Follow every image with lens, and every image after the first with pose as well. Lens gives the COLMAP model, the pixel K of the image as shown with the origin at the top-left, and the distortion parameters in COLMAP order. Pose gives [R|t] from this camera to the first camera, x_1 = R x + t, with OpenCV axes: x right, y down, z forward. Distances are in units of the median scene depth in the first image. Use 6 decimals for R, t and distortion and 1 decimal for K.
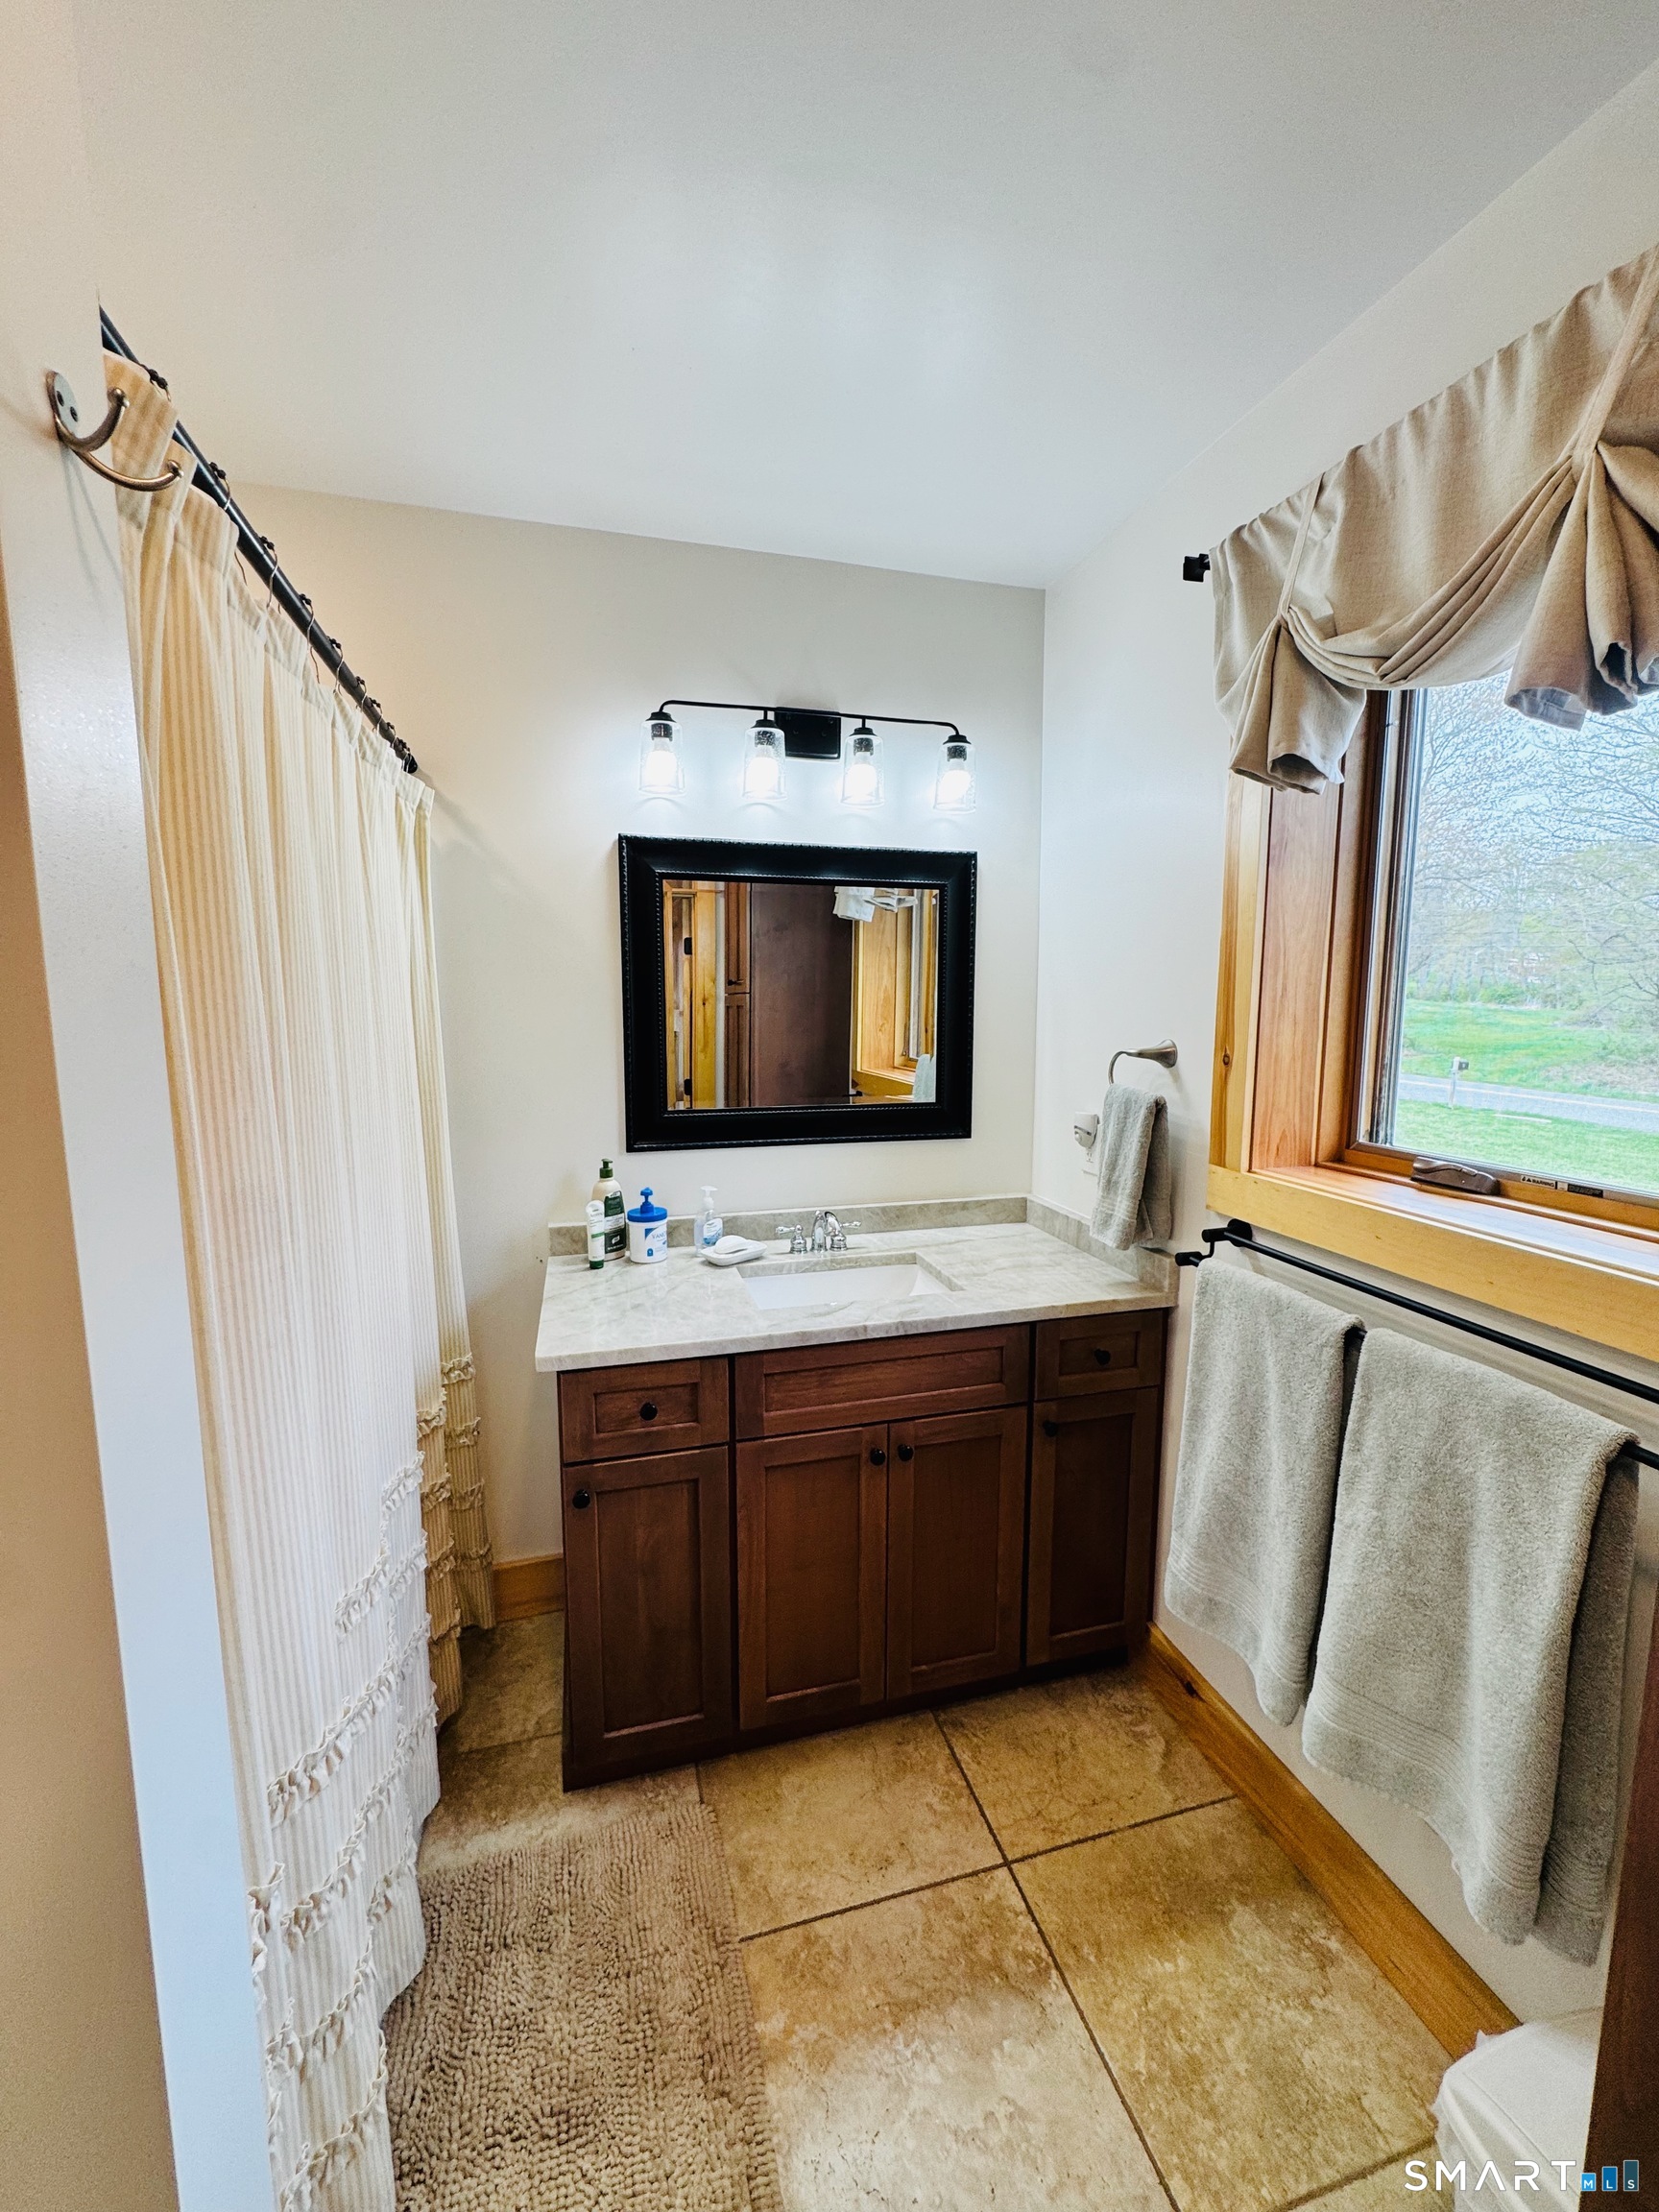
lens RADIAL K [[883.7, 0, 827.9], [0, 883.7, 1103.2], [0, 0, 1]] dist [-0.004620, 0.000646]
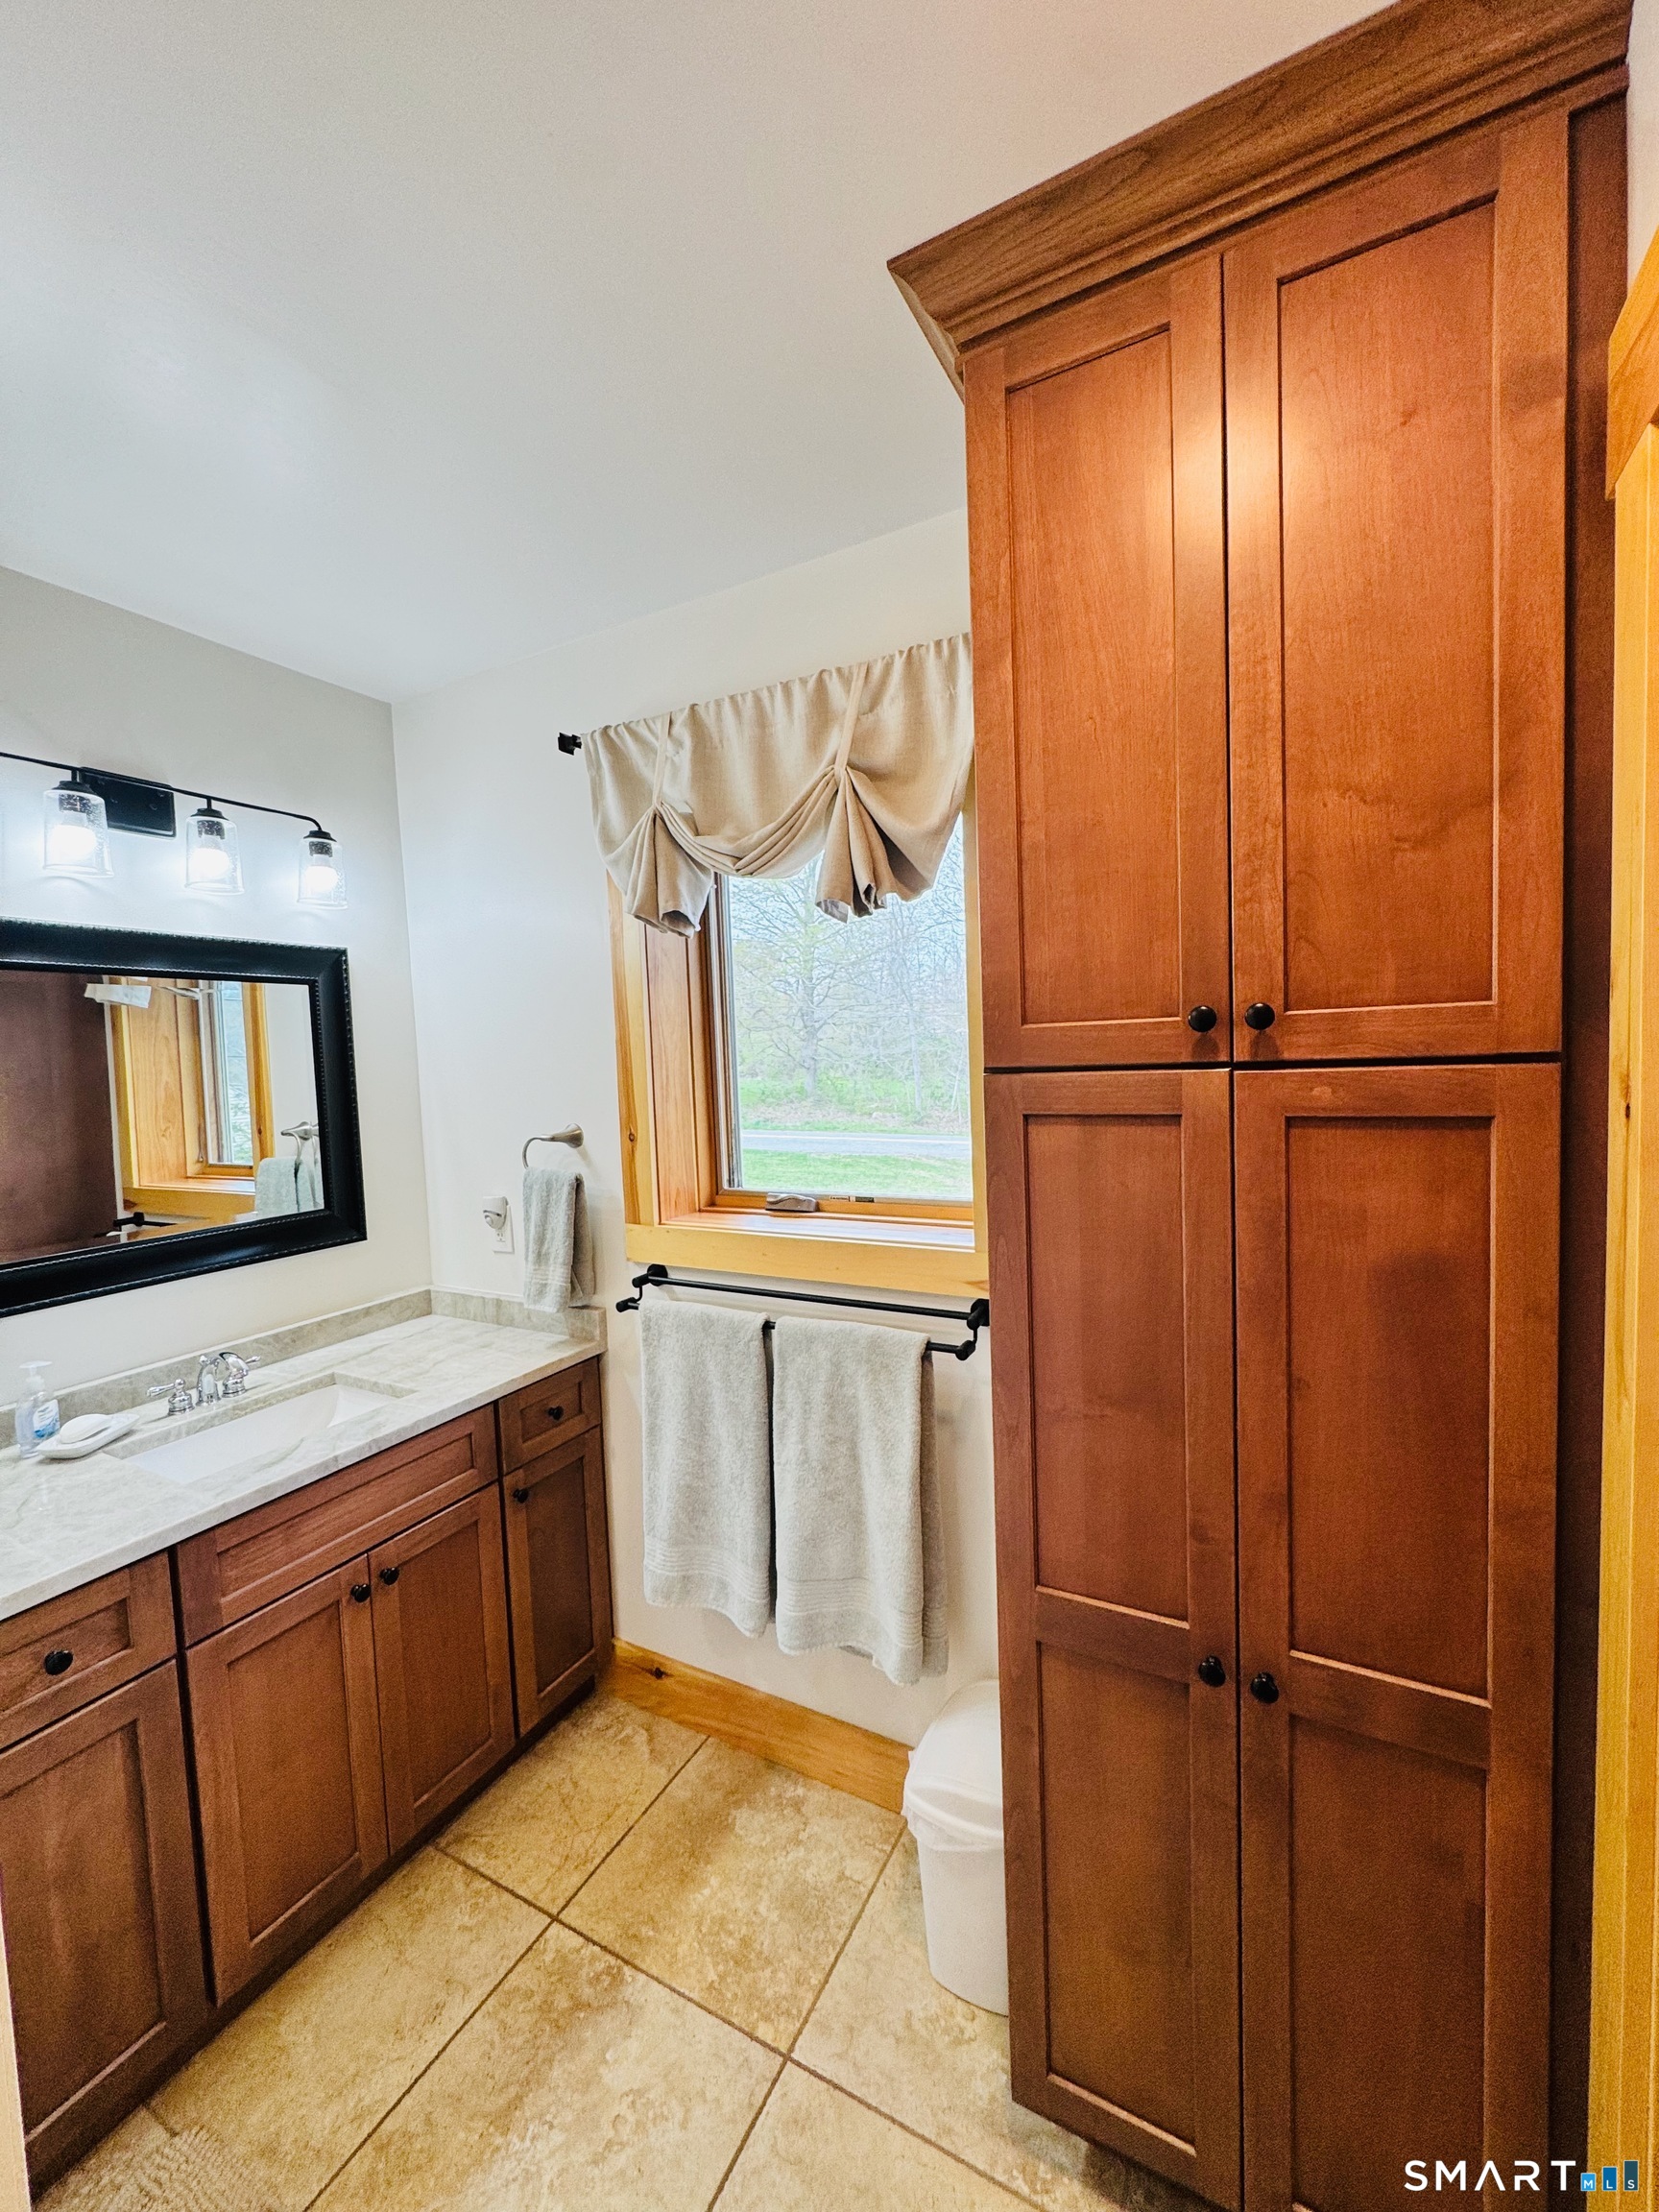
lens RADIAL K [[883.7, 0, 827.9], [0, 883.7, 1103.2], [0, 0, 1]] dist [-0.004620, 0.000646]
pose [[0.695833, -0.068376, 0.714941, -0.242775], [0.124114, 0.991929, -0.025930, -0.030970], [-0.707398, 0.106777, 0.698704, -0.063505]]
